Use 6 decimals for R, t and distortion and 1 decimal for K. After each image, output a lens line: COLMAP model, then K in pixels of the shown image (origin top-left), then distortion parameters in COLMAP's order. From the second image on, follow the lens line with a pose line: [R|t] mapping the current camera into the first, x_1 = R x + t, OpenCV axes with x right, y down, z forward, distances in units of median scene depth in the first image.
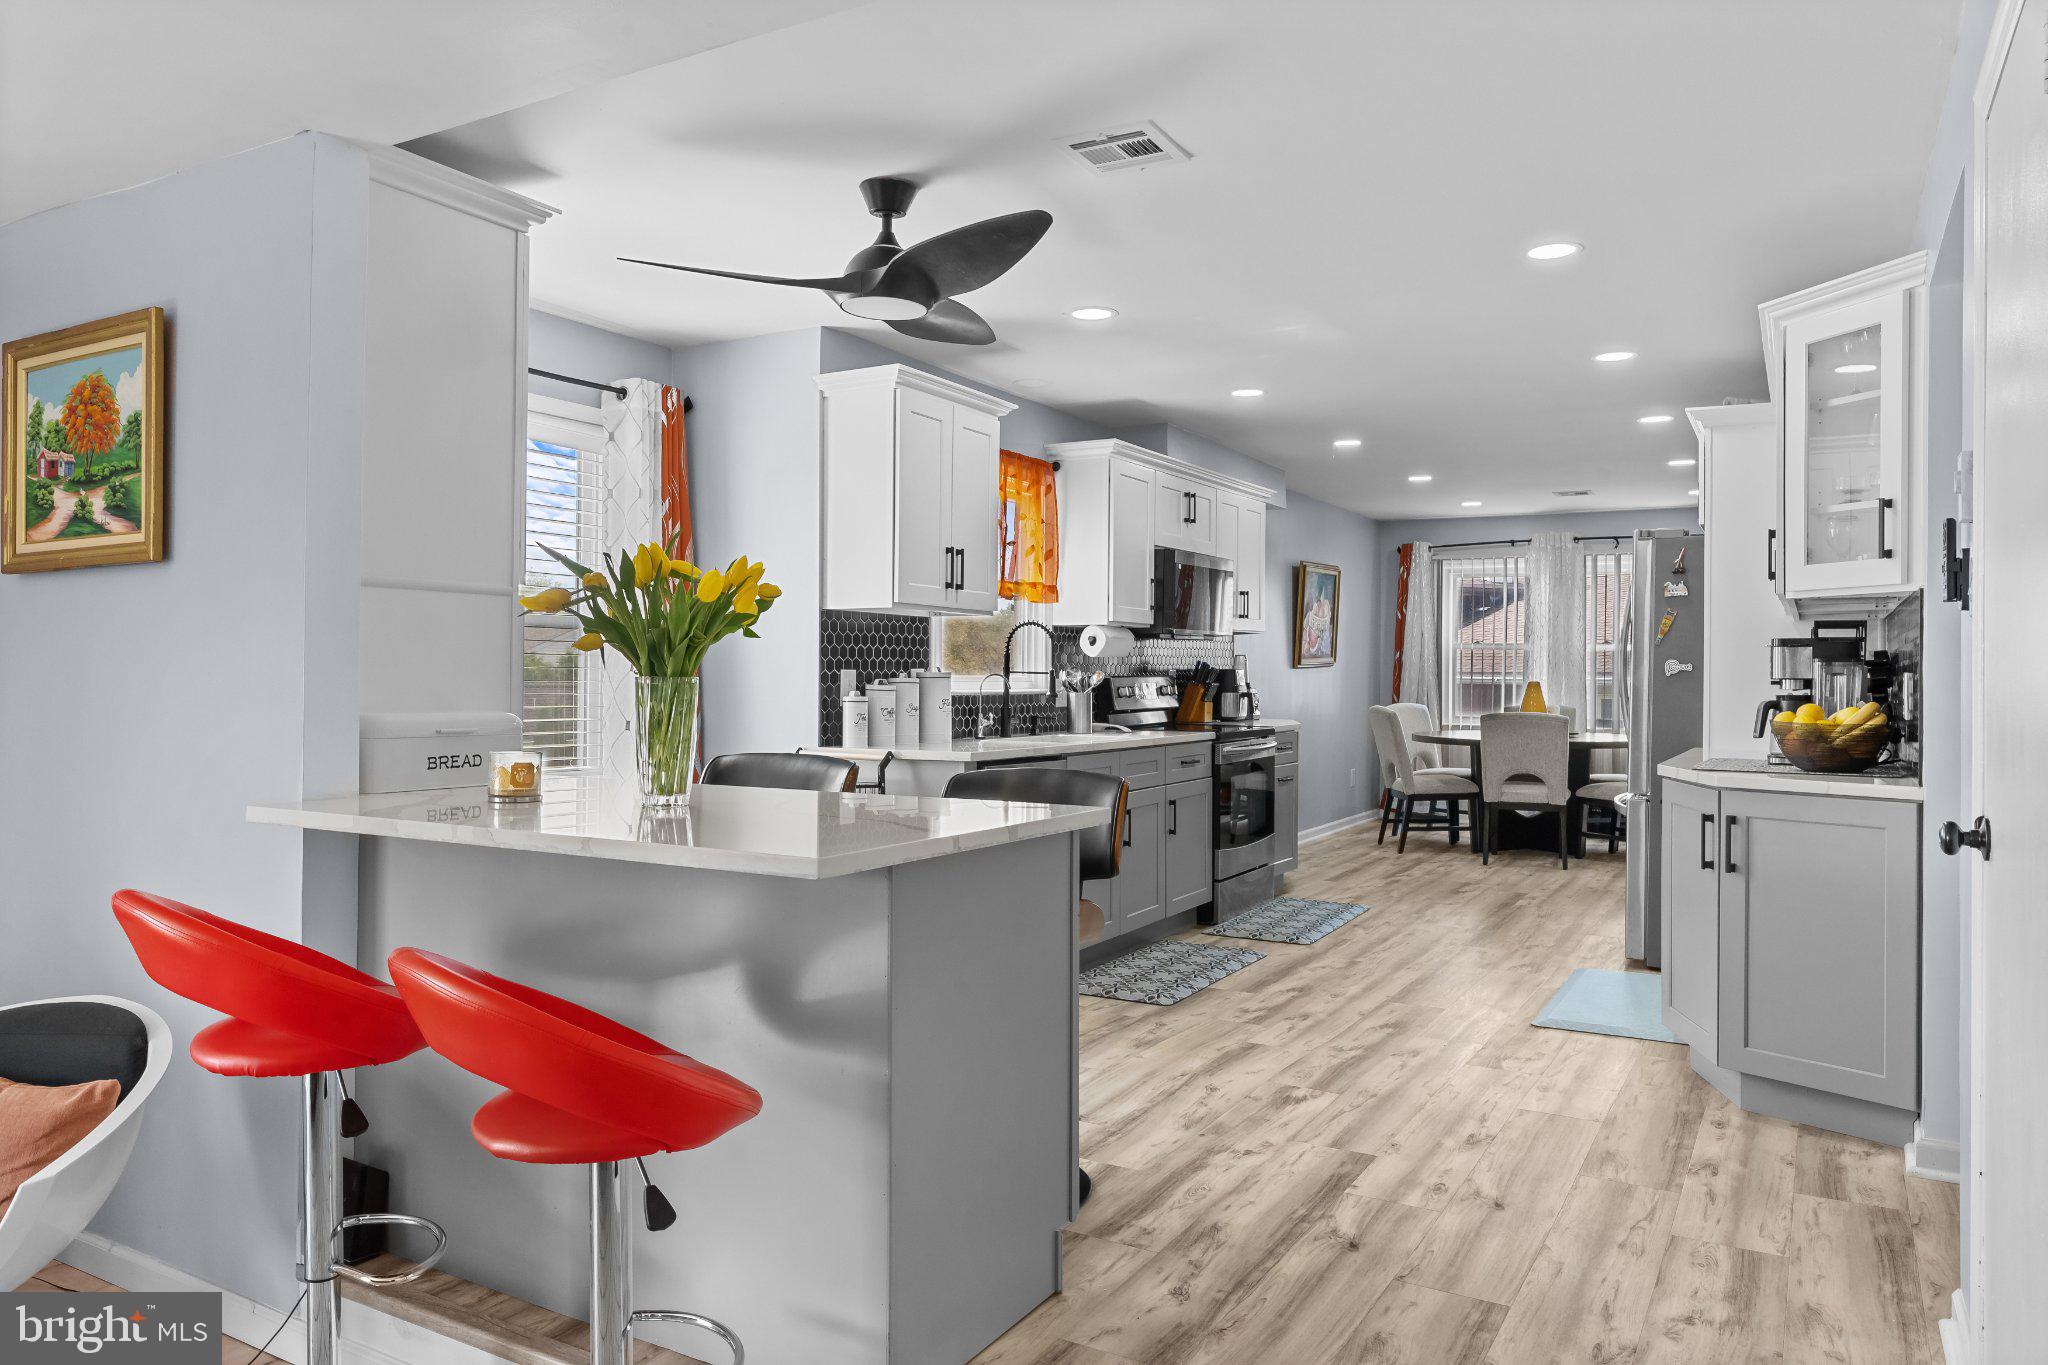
lens RADIAL K [[1384.5, 0, 1021.5], [0, 1384.5, 673.7], [0, 0, 1]] dist [-0.007224, 0.007895]
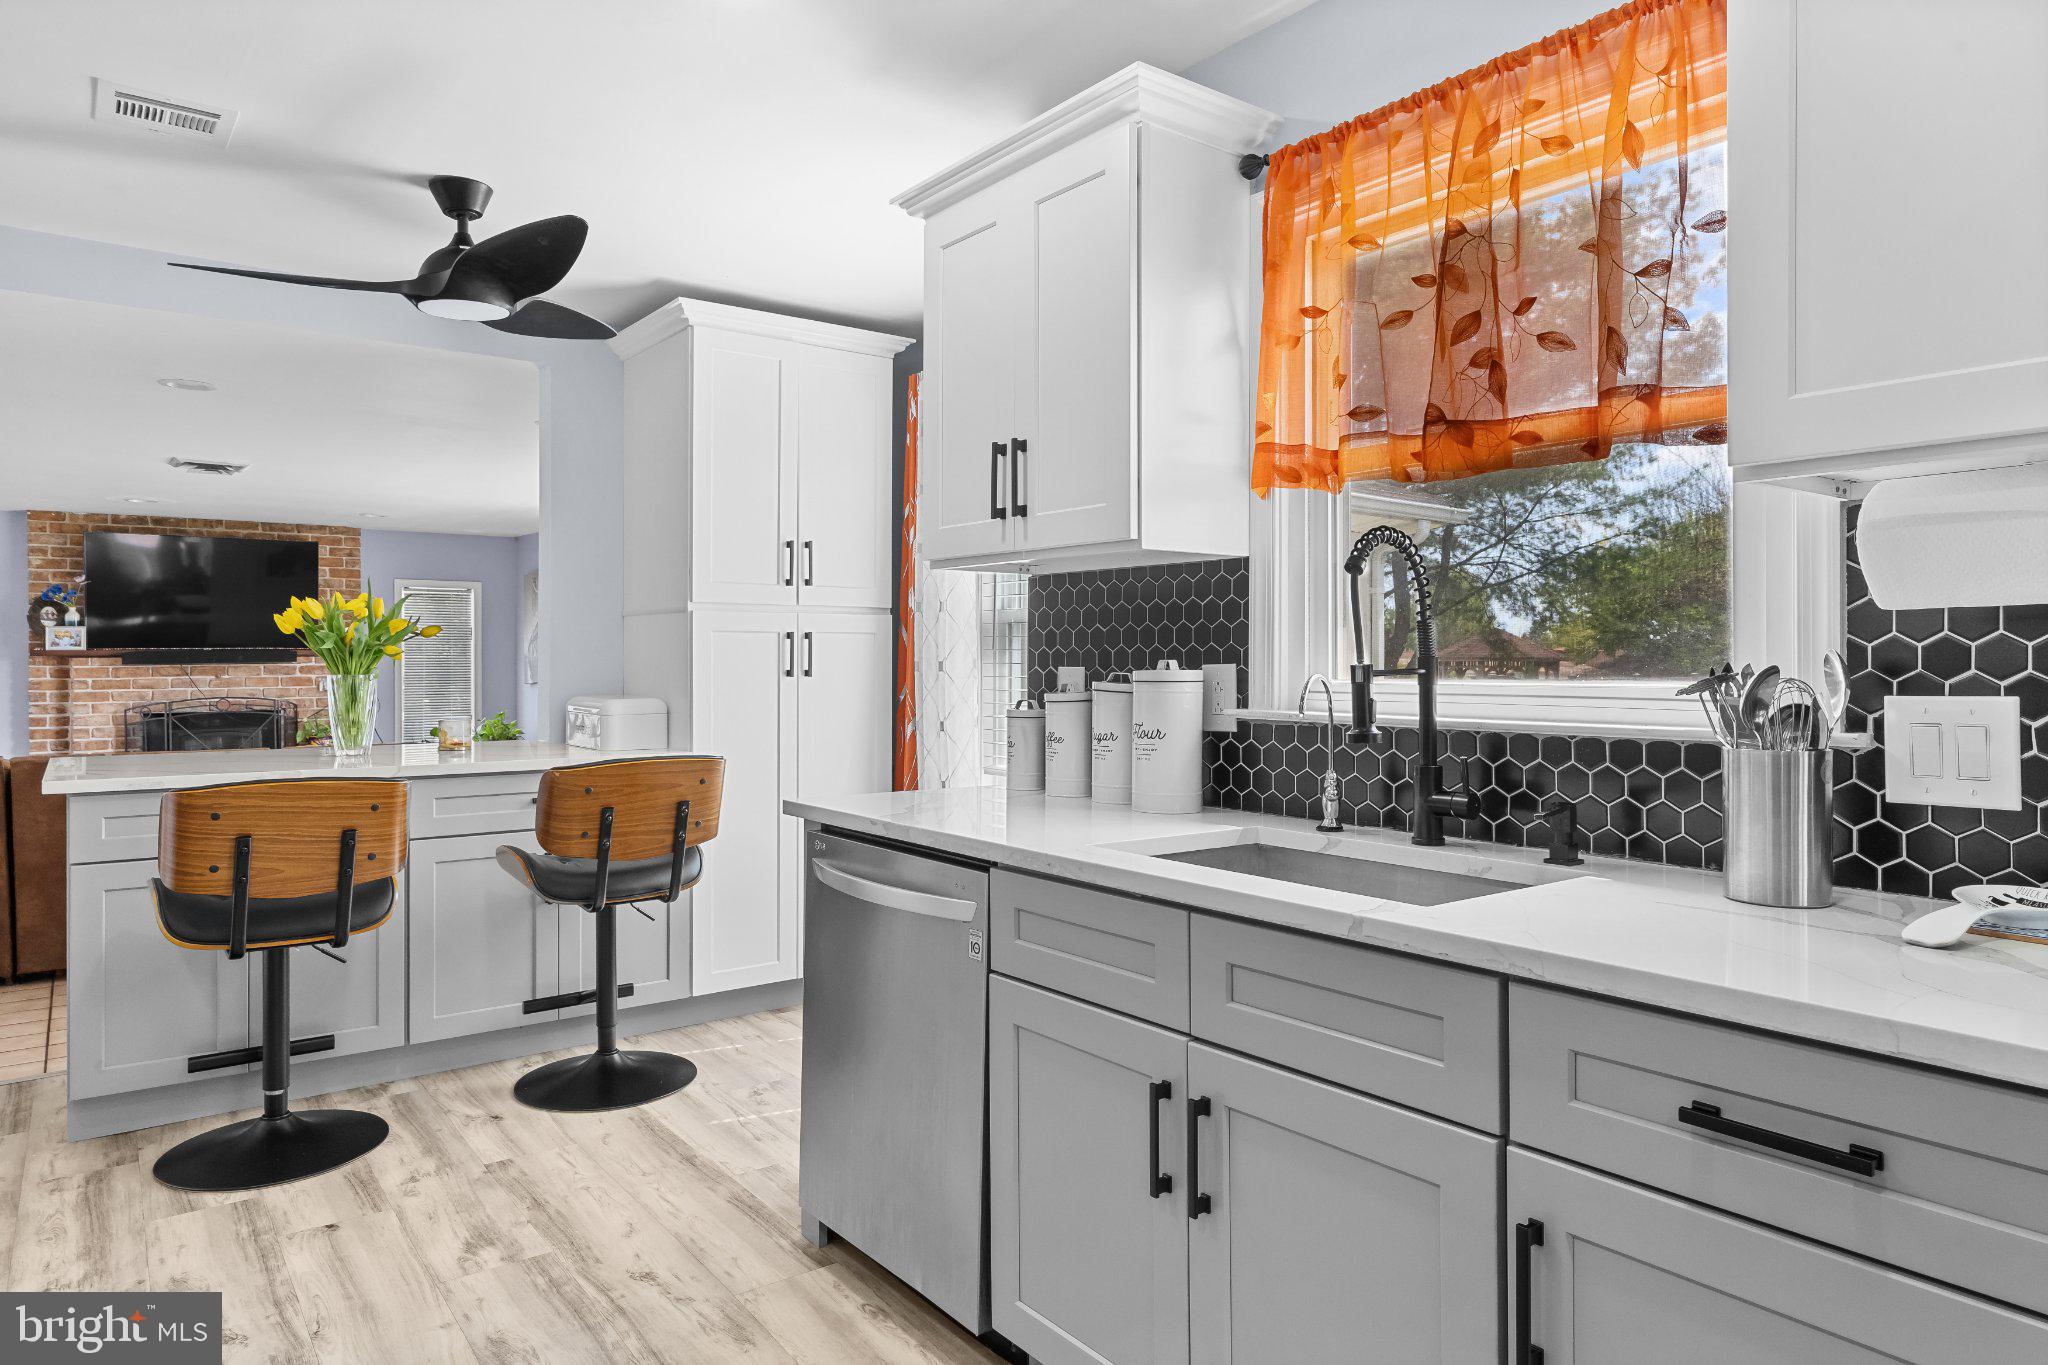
lens RADIAL K [[1239.1, 0, 1025.9], [0, 1239.1, 669.3], [0, 0, 1]] dist [-0.004674, -0.000160]
pose [[-0.383073, 0.001249, -0.923717, 0.361067], [0.000035, 0.999999, 0.001338, -0.002163], [0.923718, 0.000480, -0.383073, 1.082952]]
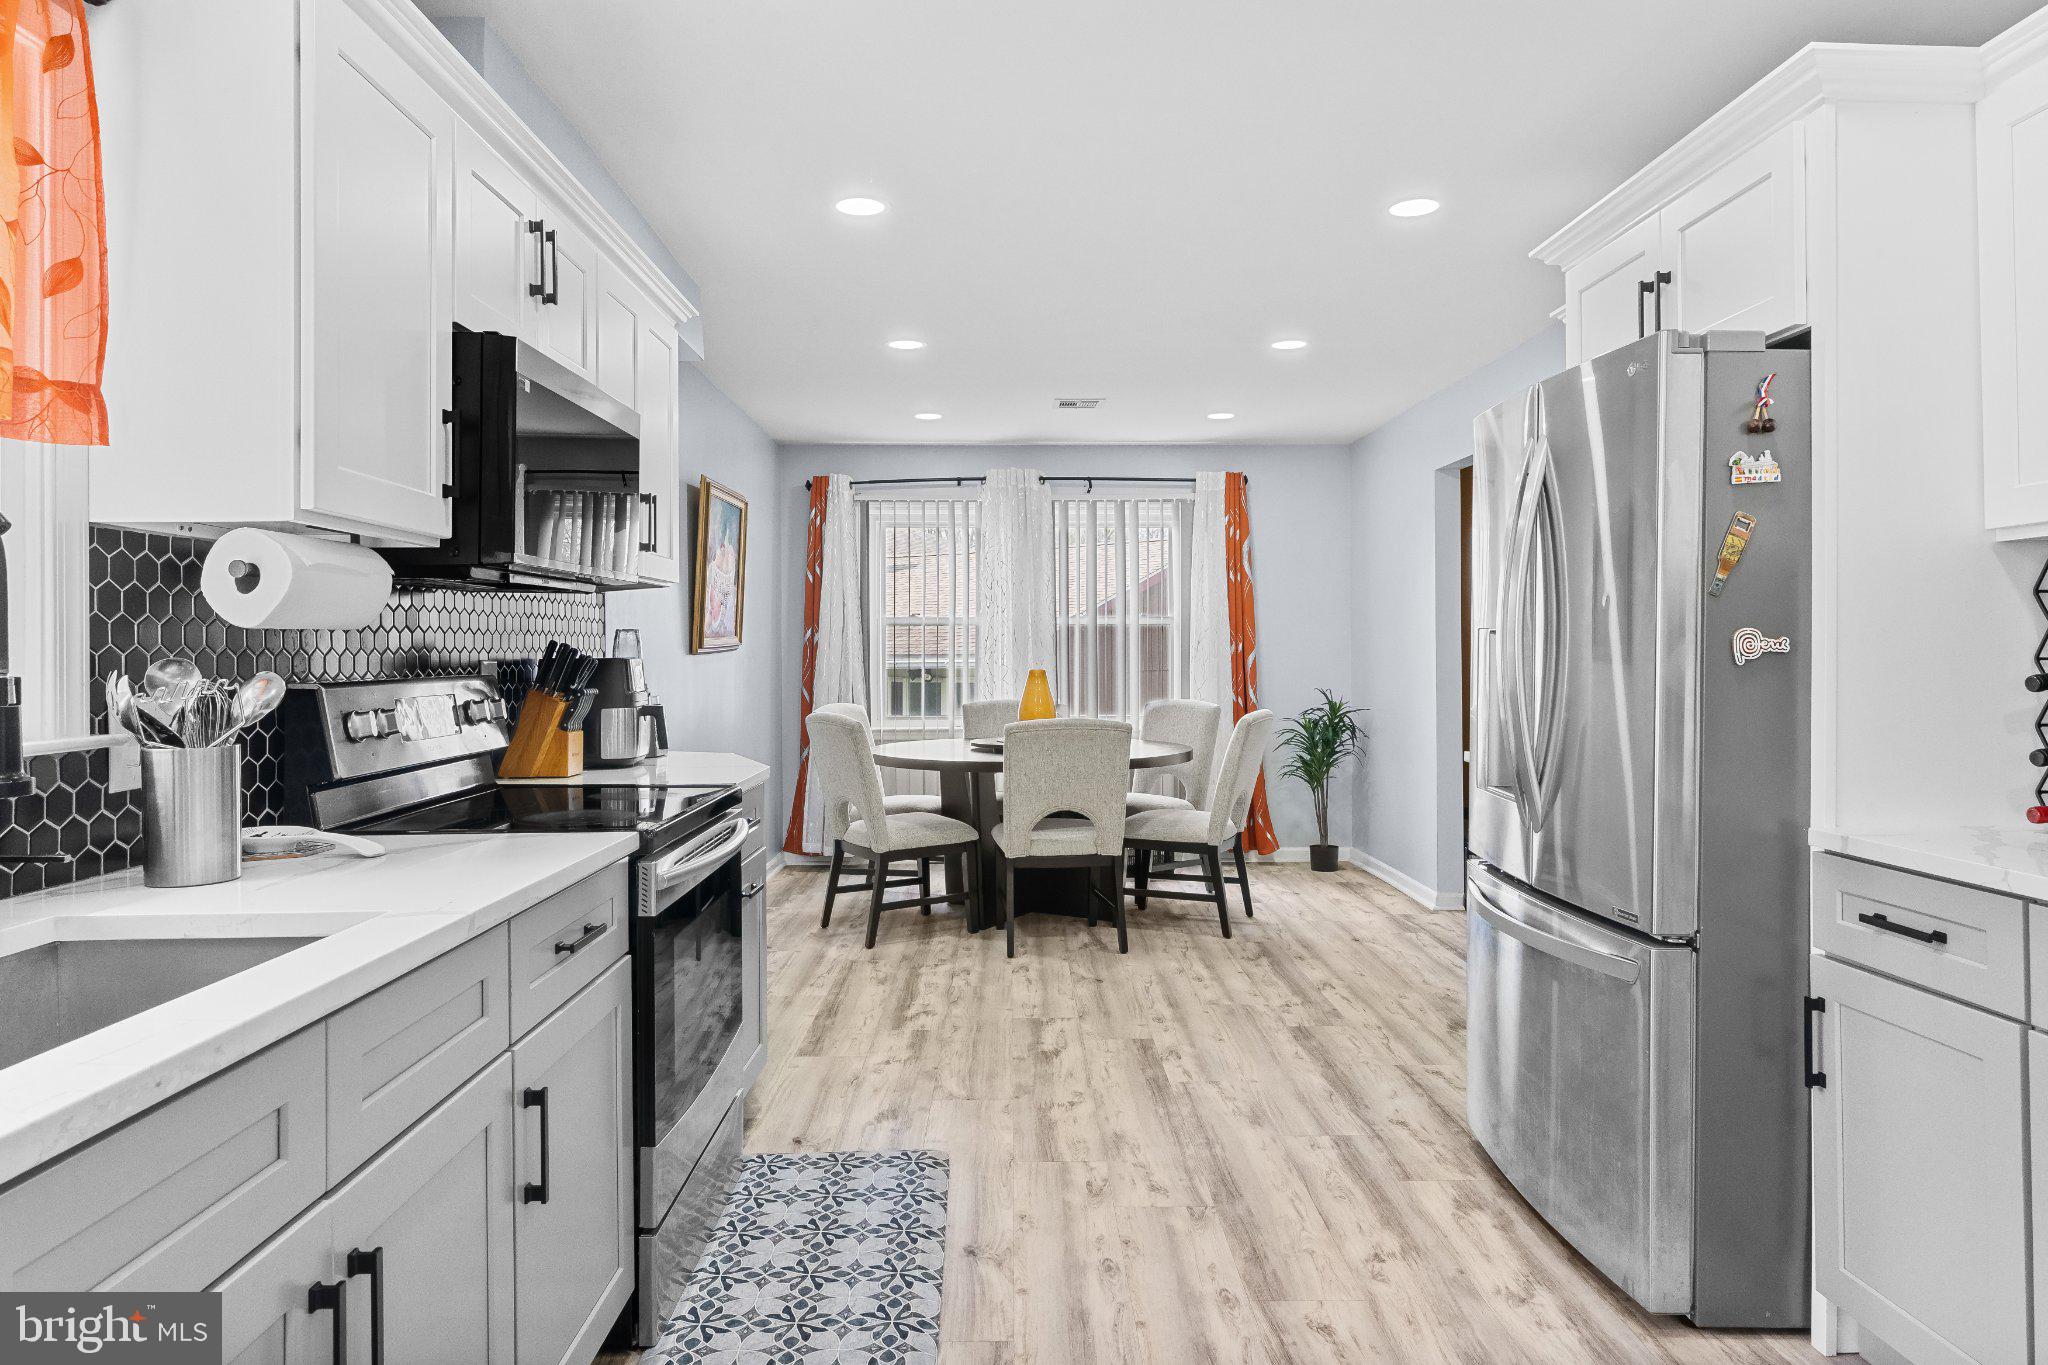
lens RADIAL K [[1273.6, 0, 1013.0], [0, 1273.6, 646.5], [0, 0, 1]] dist [-0.003169, 0.001994]
pose [[0.862908, -0.008677, 0.505287, 0.063446], [0.012640, 0.999910, -0.004415, -0.005066], [-0.505203, 0.010196, 0.862940, 0.757998]]
